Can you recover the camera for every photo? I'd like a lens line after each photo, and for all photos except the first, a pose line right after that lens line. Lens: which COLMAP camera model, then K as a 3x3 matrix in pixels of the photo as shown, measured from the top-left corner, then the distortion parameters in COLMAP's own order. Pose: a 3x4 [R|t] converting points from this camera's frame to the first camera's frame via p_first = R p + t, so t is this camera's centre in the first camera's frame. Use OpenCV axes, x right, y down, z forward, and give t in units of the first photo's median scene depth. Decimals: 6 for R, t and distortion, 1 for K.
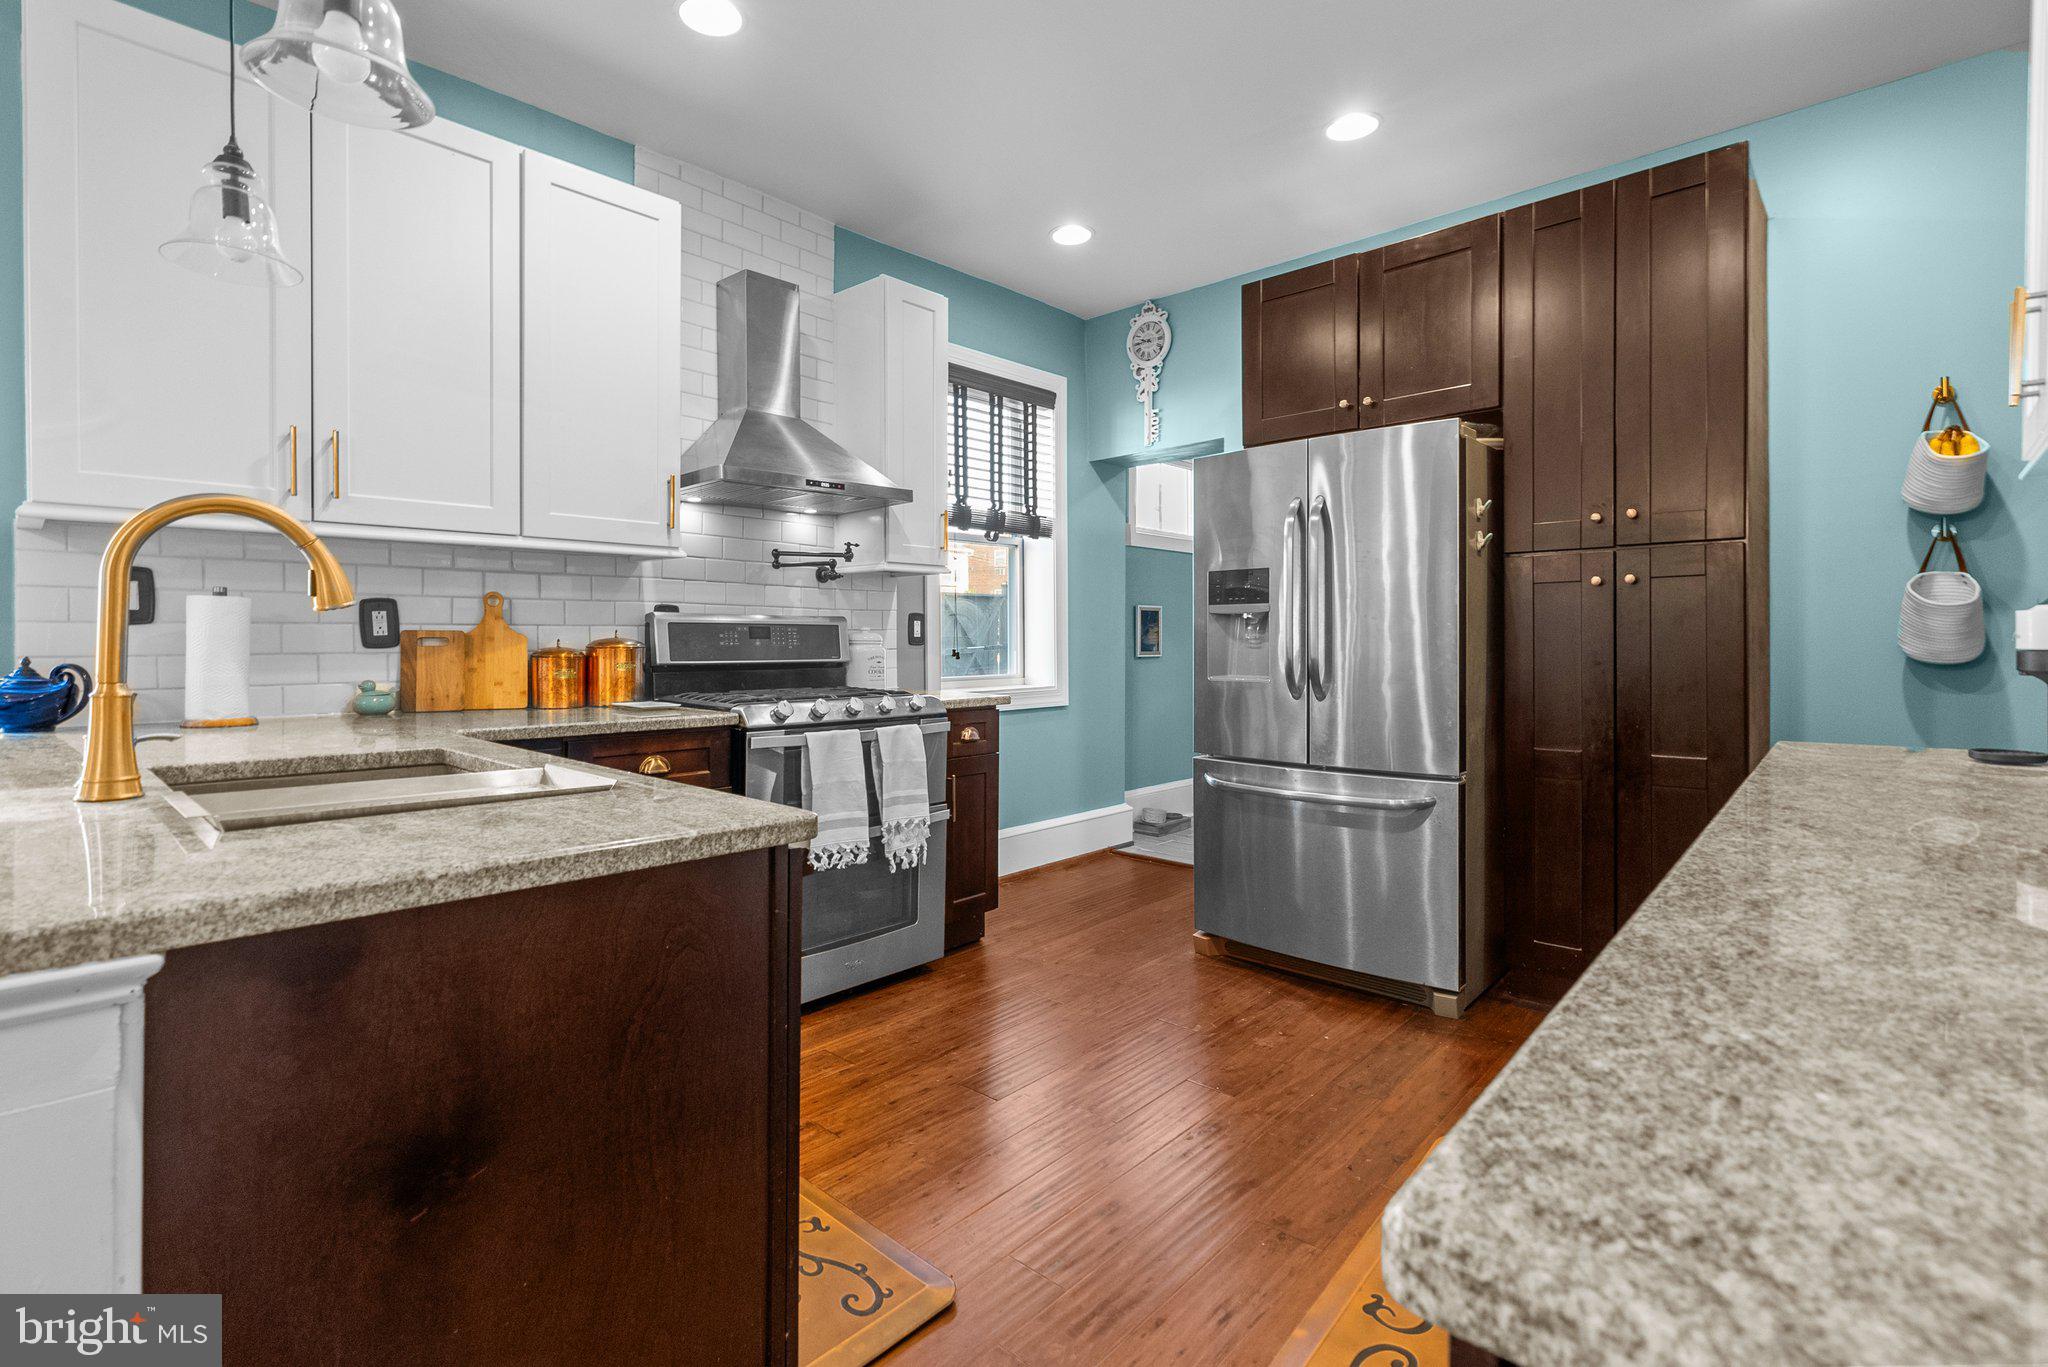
lens RADIAL K [[925.5, 0, 1023.9], [0, 925.5, 667.8], [0, 0, 1]] dist [-0.001169, 0.001257]
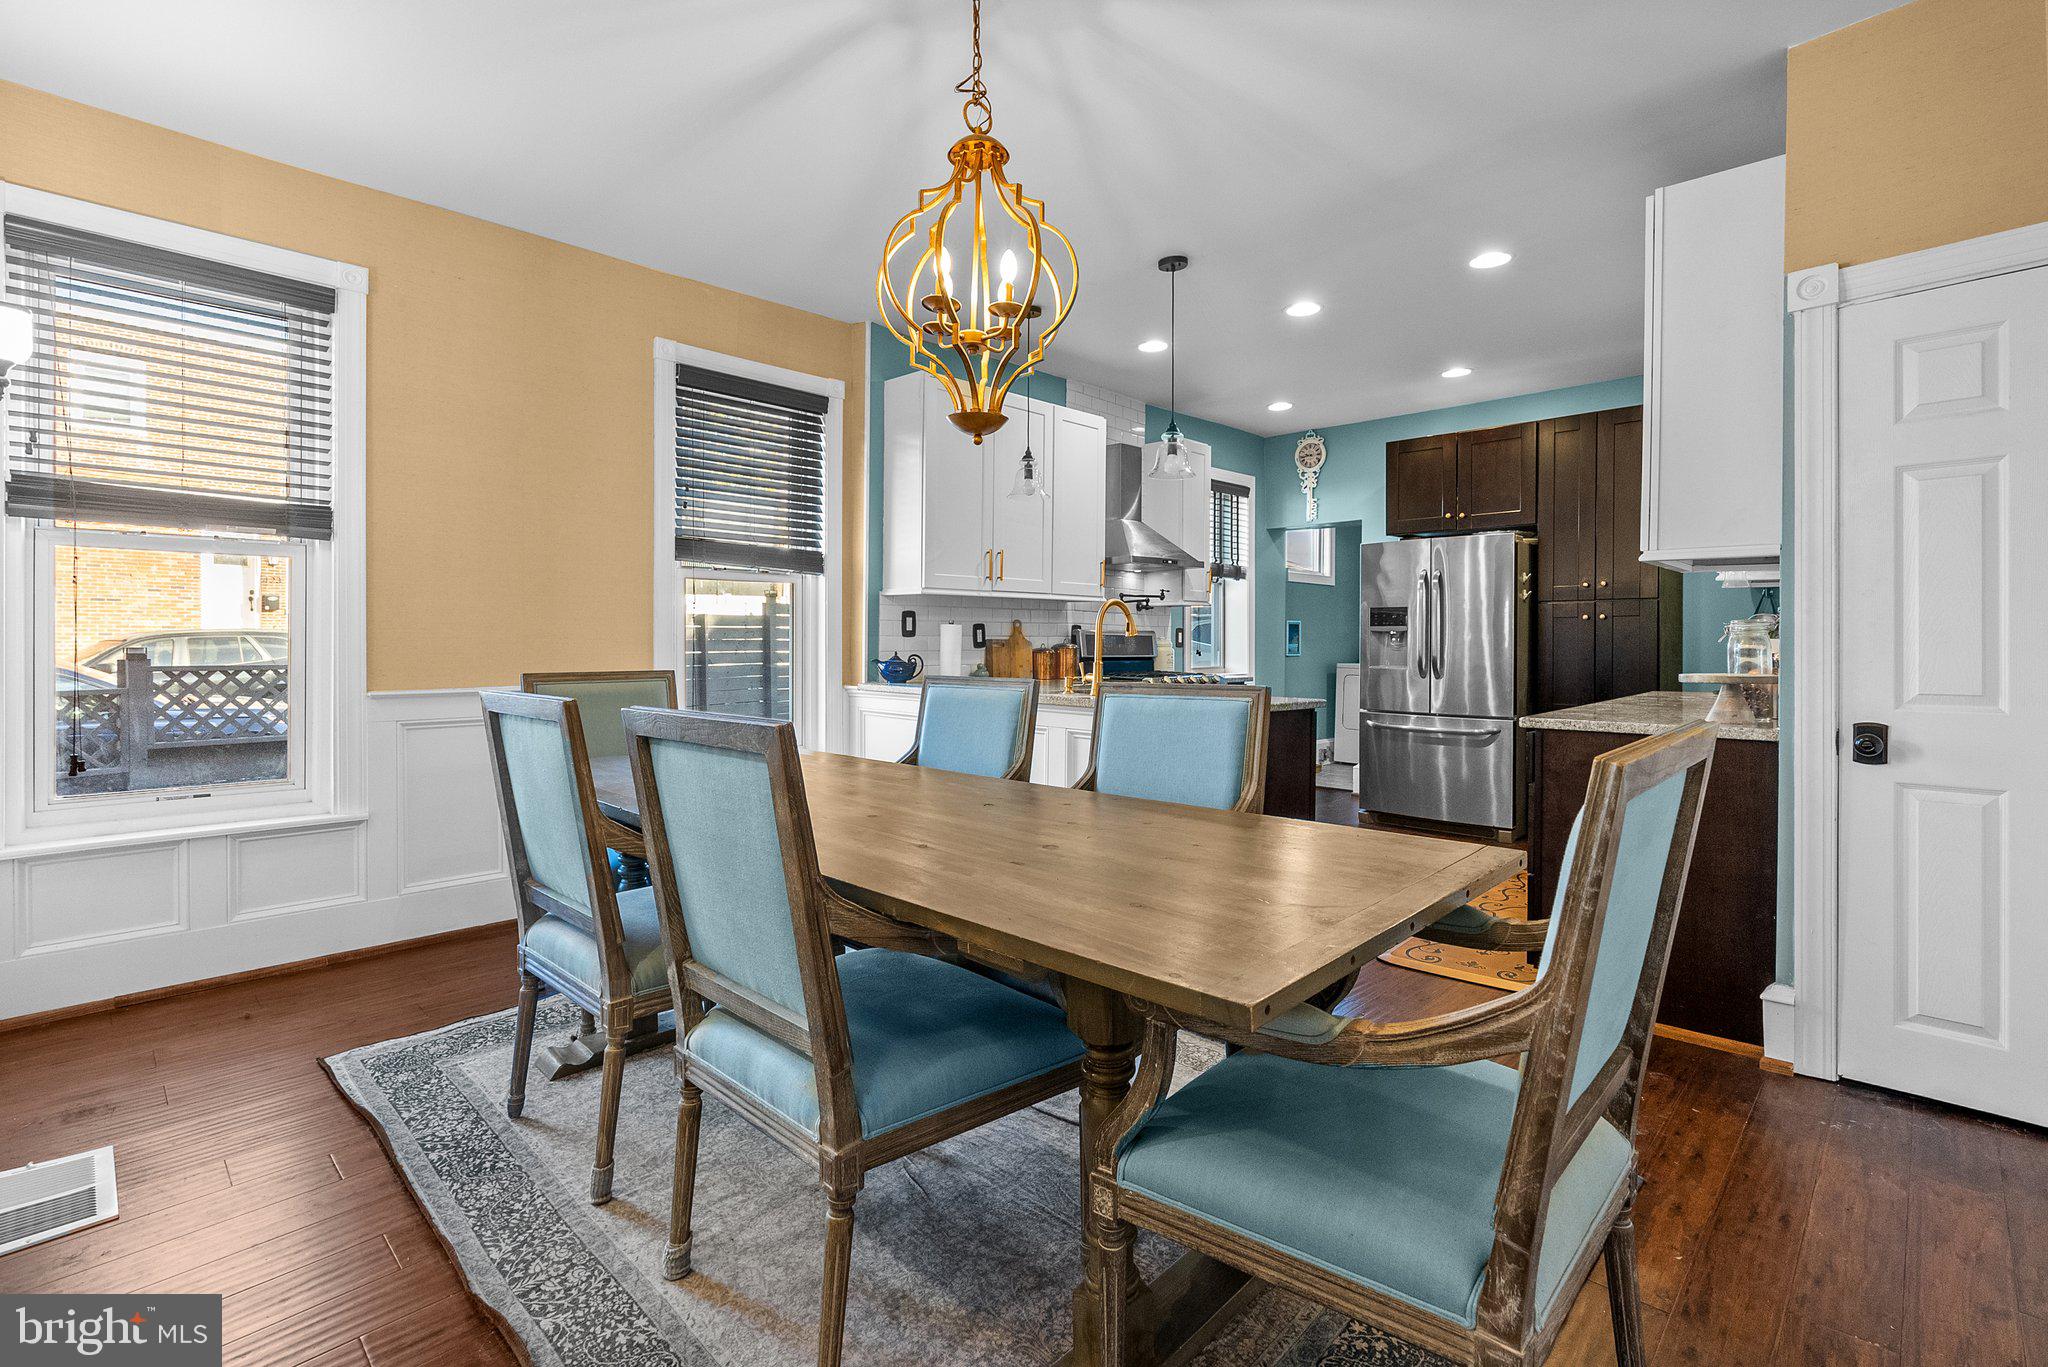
lens RADIAL K [[925.5, 0, 1019.3], [0, 925.5, 670.0], [0, 0, 1]] dist [-0.001169, 0.001257]
pose [[0.999320, 0.007148, -0.036178, -0.388679], [-0.007068, 0.999972, 0.002337, 0.016516], [0.036194, -0.002079, 0.999343, -0.767281]]
